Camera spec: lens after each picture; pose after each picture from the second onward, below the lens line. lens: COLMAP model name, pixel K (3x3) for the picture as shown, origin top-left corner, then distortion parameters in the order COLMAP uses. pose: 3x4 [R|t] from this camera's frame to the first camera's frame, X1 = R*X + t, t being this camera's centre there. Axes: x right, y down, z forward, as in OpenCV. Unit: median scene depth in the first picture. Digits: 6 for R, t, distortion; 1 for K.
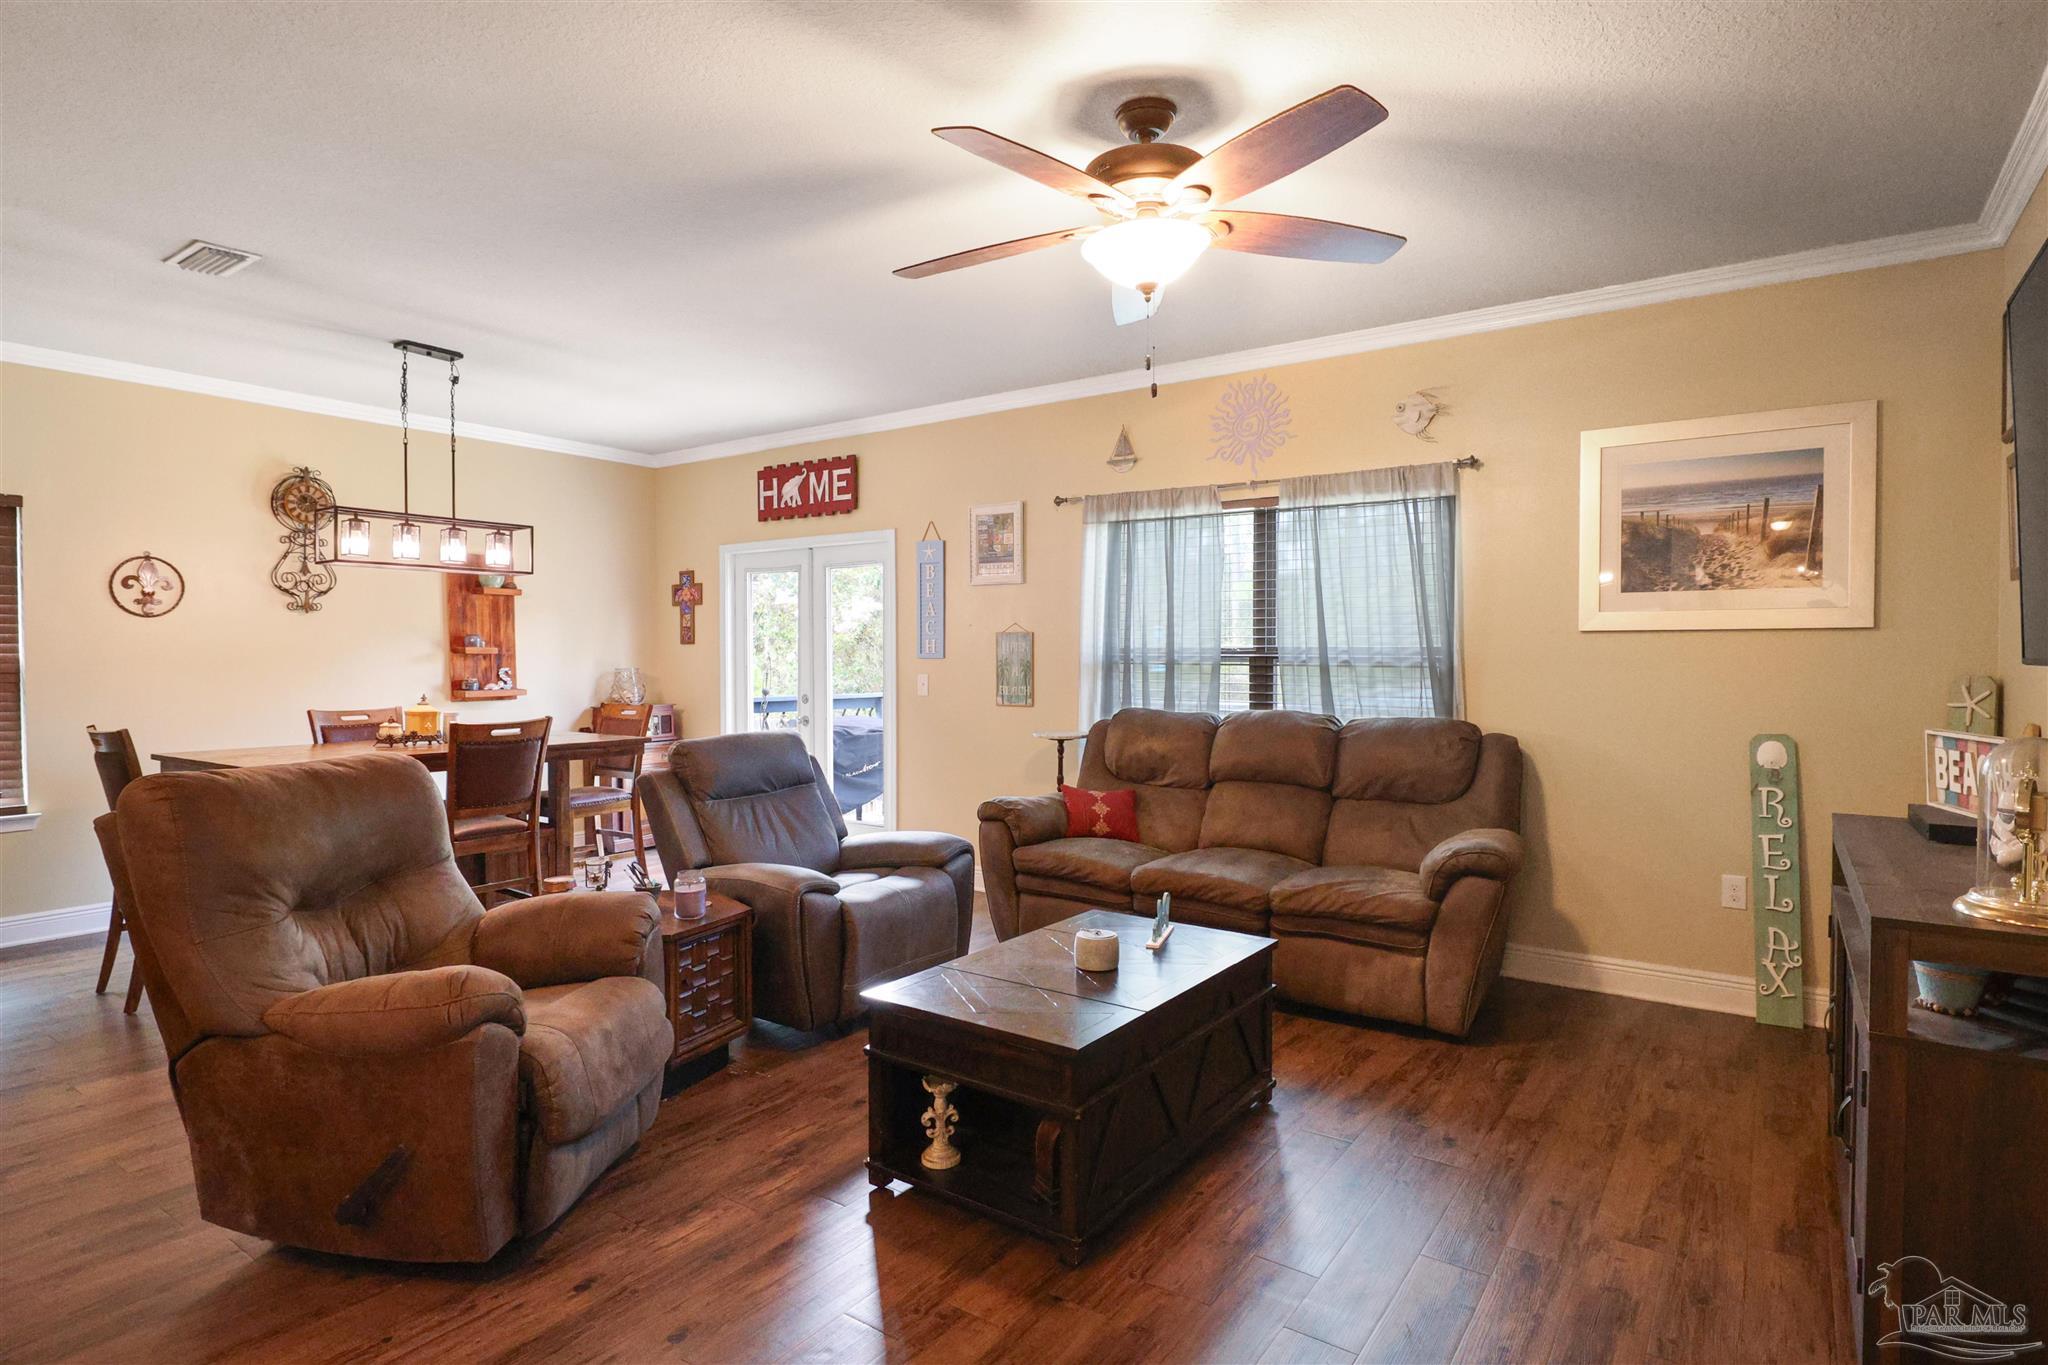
lens RADIAL K [[1112.7, 0, 1024.0], [0, 1112.7, 682.5], [0, 0, 1]] dist [-0.001795, -0.000922]
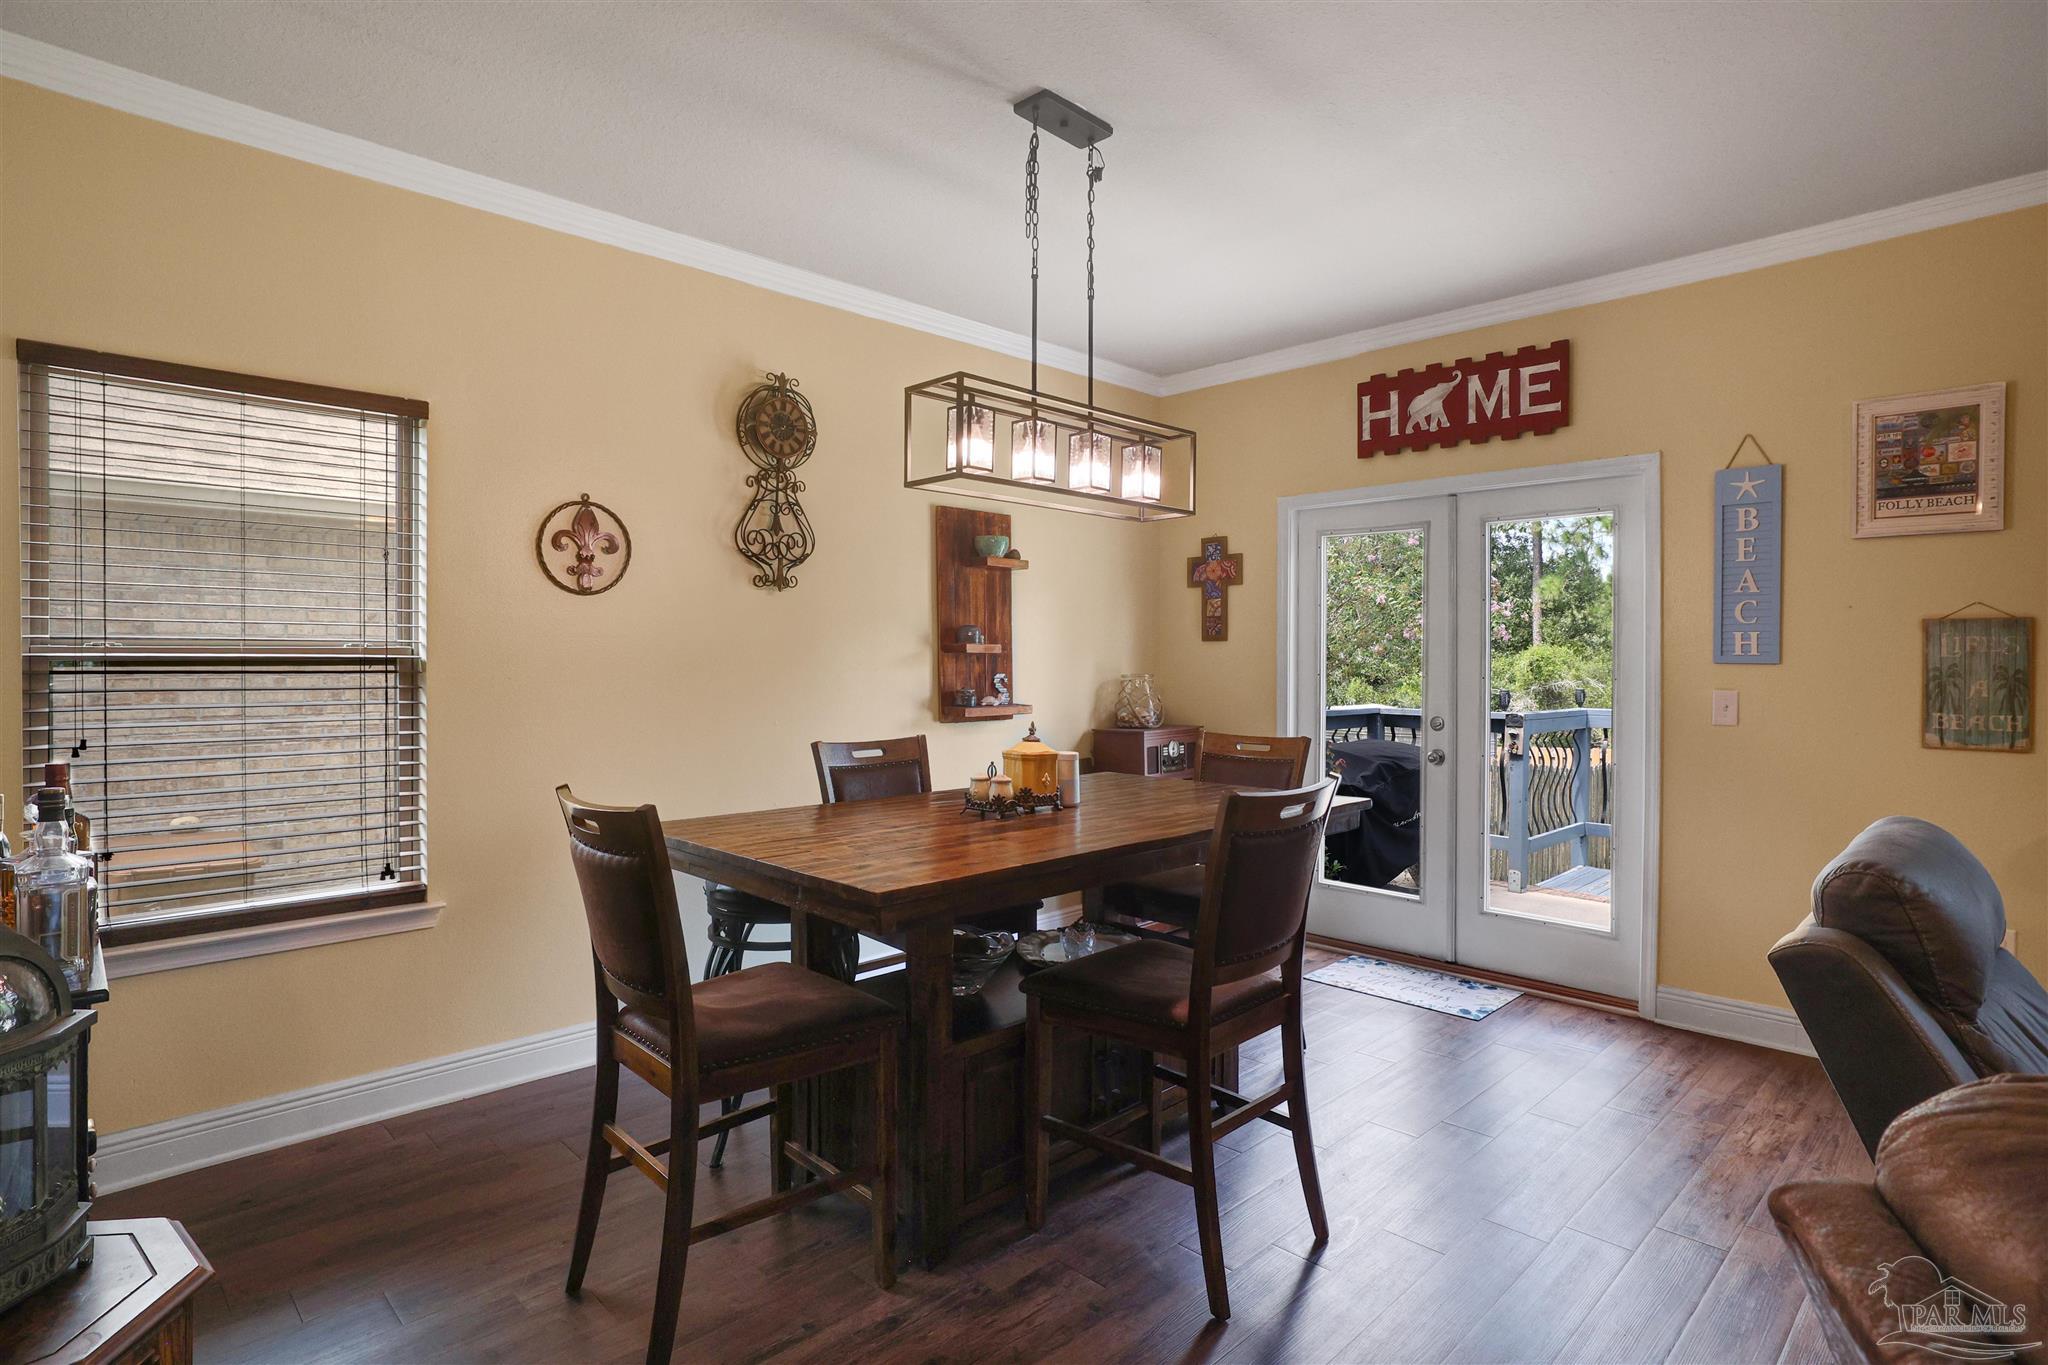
lens RADIAL K [[1067.5, 0, 1010.1], [0, 1067.5, 664.2], [0, 0, 1]] dist [-0.044909, 0.022750]
pose [[0.982740, 0.005659, -0.184905, -0.385527], [-0.008933, 0.999818, -0.016877, -0.008722], [0.184775, 0.018237, 0.982612, 0.392955]]
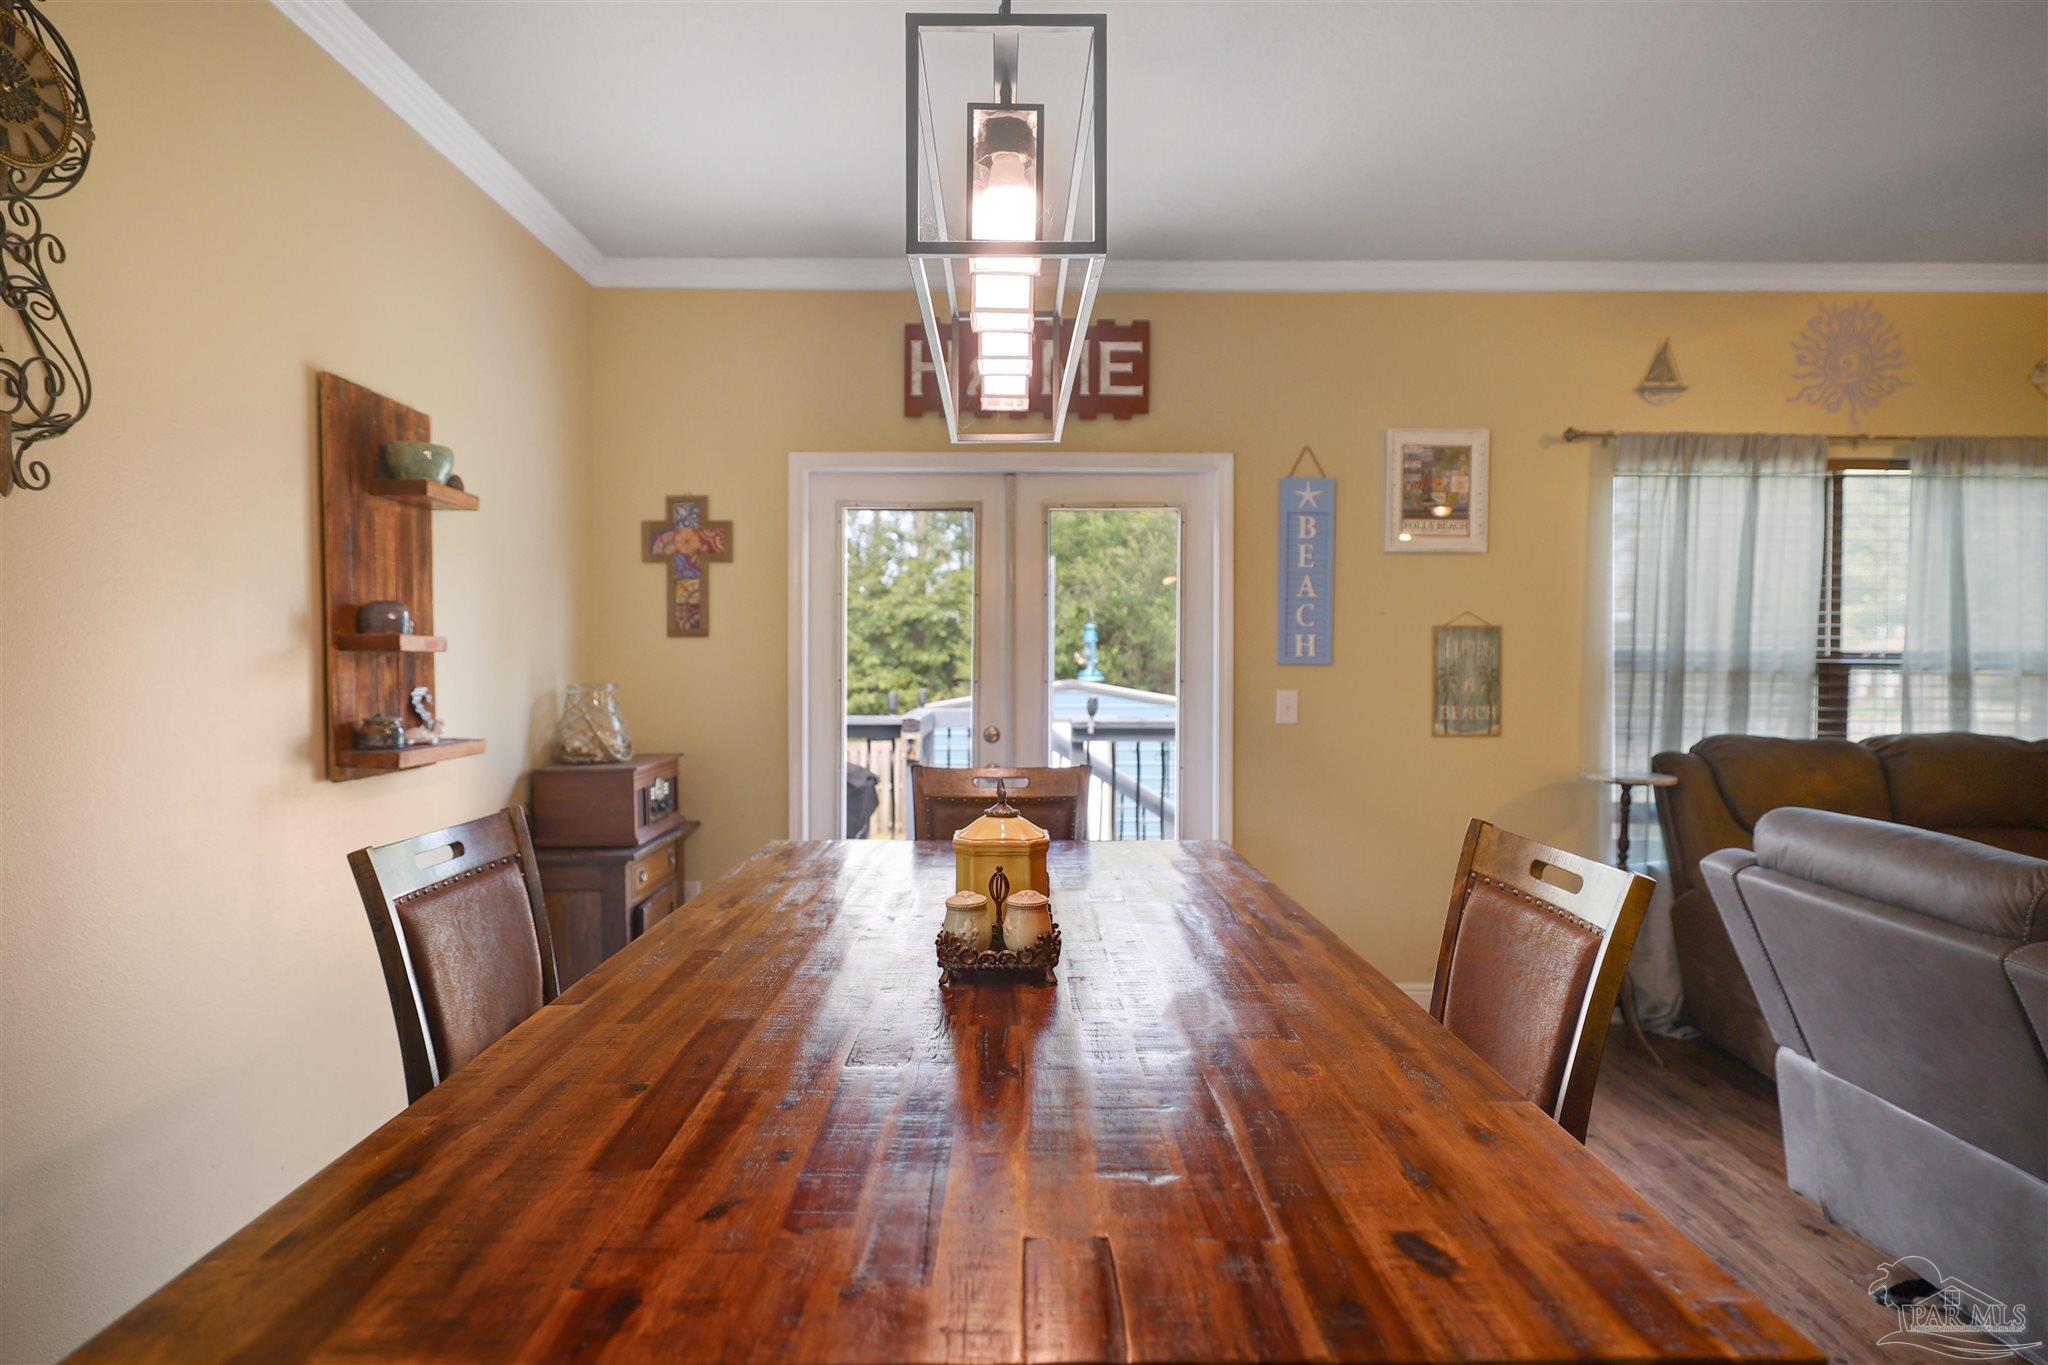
lens RADIAL K [[1059.7, 0, 1038.8], [0, 1059.7, 682.4], [0, 0, 1]] dist [0.001721, 0.000144]
pose [[0.804260, -0.009243, 0.594206, -0.589125], [0.011750, 0.999931, -0.000348, -0.013781], [-0.594162, 0.007262, 0.804313, 0.637273]]
